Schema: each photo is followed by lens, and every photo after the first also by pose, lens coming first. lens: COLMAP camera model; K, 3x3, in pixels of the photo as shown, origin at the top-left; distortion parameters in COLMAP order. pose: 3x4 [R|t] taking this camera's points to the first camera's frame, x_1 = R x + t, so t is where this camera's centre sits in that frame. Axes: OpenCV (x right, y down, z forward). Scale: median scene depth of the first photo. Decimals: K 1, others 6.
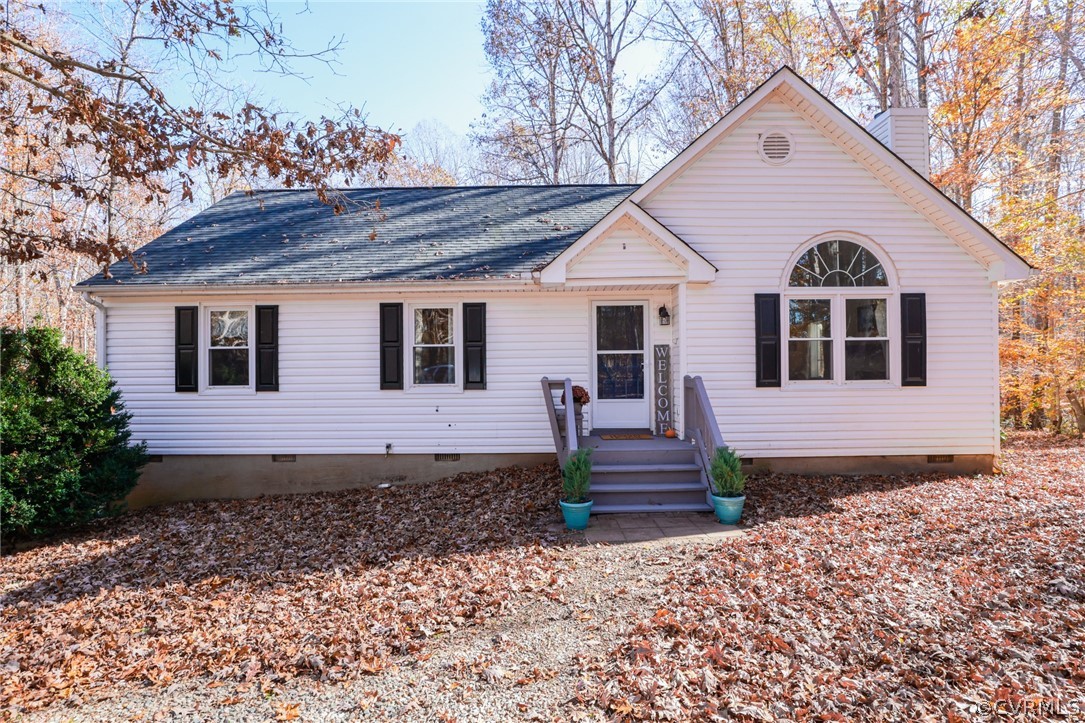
lens RADIAL K [[525.5, 0, 540.9], [0, 525.5, 364.6], [0, 0, 1]] dist [-0.027339, 0.000472]
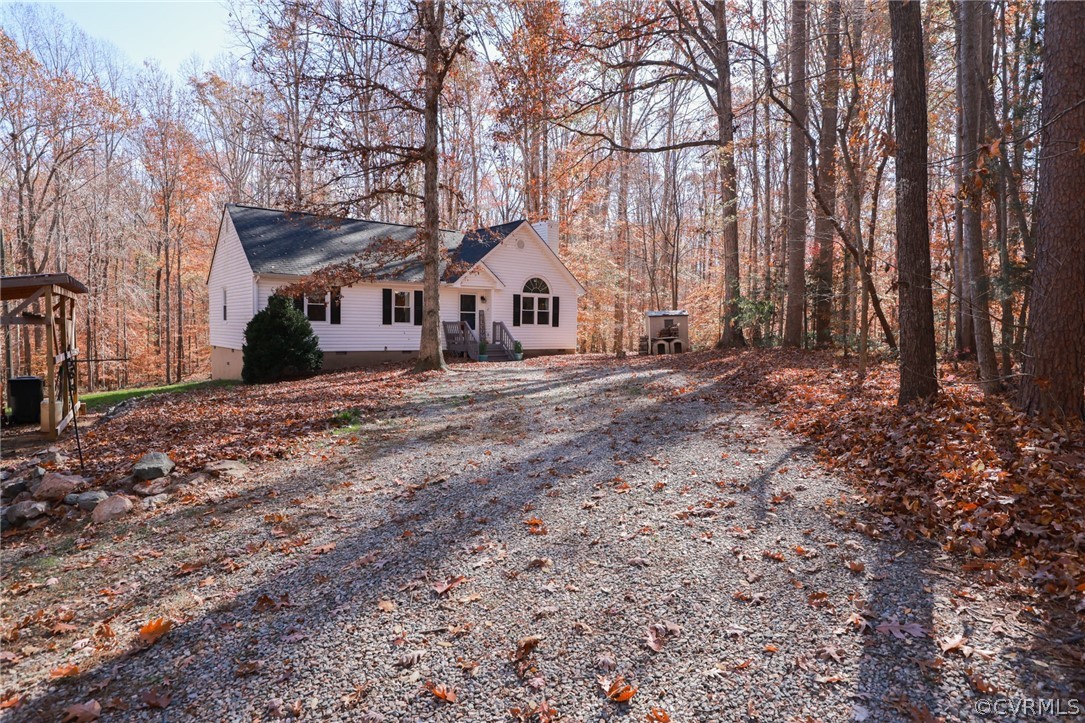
lens RADIAL K [[618.3, 0, 542.5], [0, 618.3, 361.5], [0, 0, 1]] dist [-0.019383, -0.000338]
pose [[0.787085, -0.013693, 0.616693, -1.520360], [-0.020873, 0.998590, 0.048813, 0.065748], [-0.616492, -0.051292, 0.785689, -1.750065]]
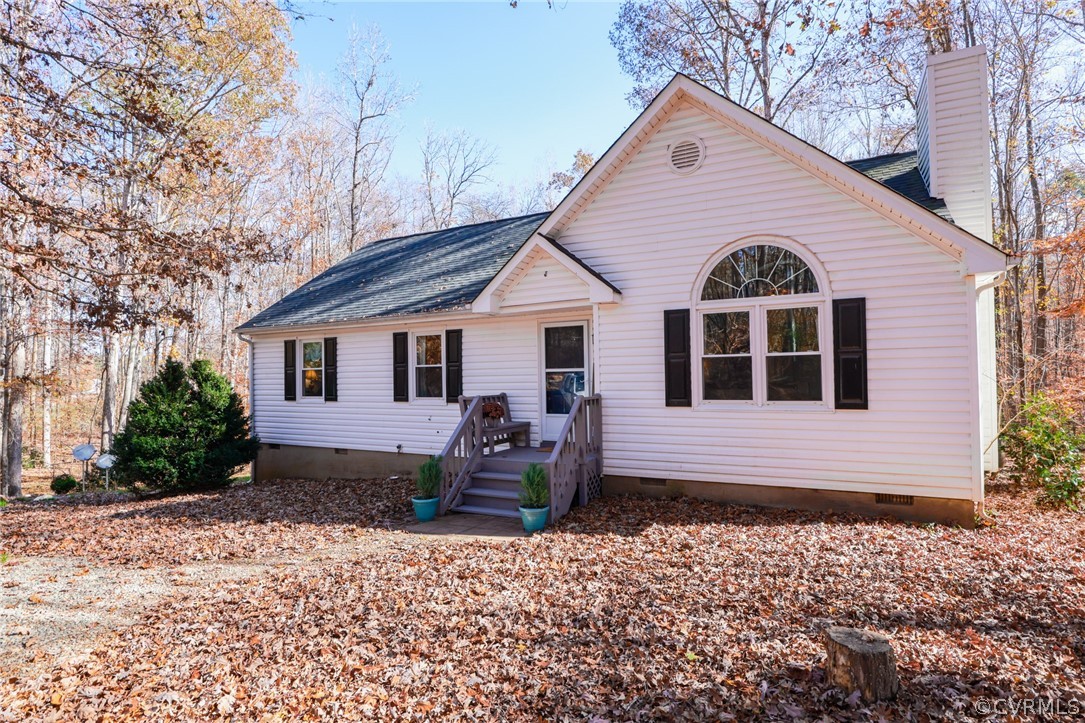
lens RADIAL K [[553.7, 0, 545.8], [0, 553.7, 361.6], [0, 0, 1]] dist [-0.020391, -0.000090]
pose [[0.888491, -0.015594, -0.458629, 0.642533], [0.012497, 0.999874, -0.009786, -0.030754], [0.458724, 0.002964, 0.888574, -0.016551]]
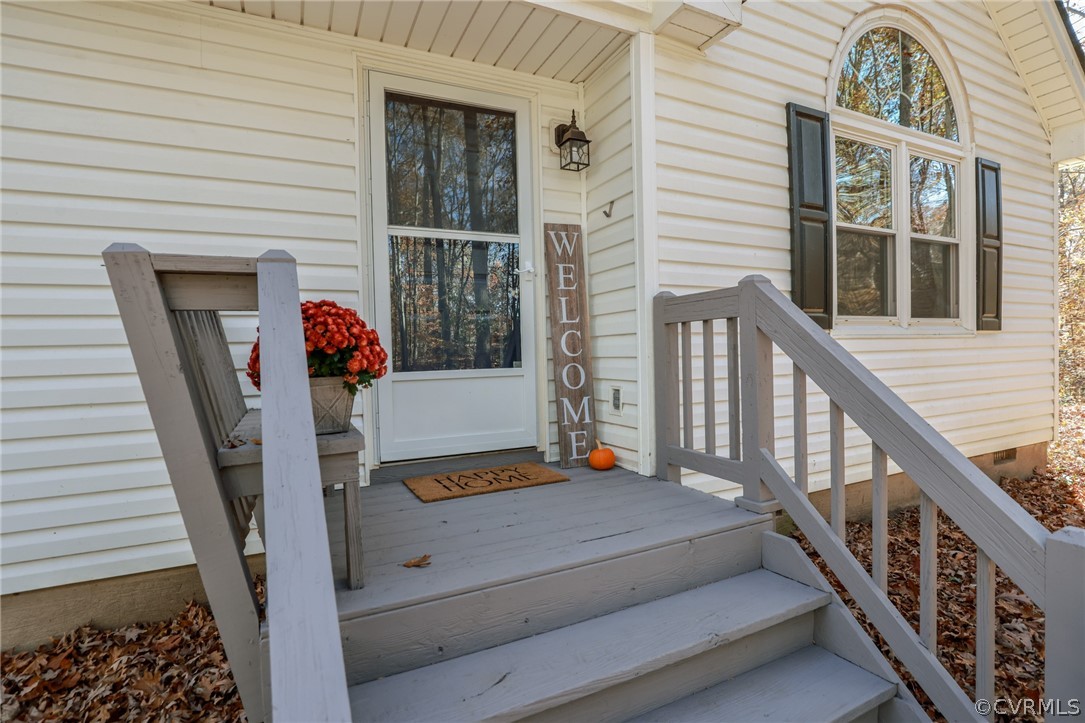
lens RADIAL K [[525.5, 0, 540.9], [0, 525.5, 364.6], [0, 0, 1]] dist [-0.027339, 0.000472]
pose [[0.894422, -0.021615, 0.446701, 0.044758], [0.010847, 0.999586, 0.026649, 0.054225], [-0.447092, -0.018990, 0.894286, 0.672818]]
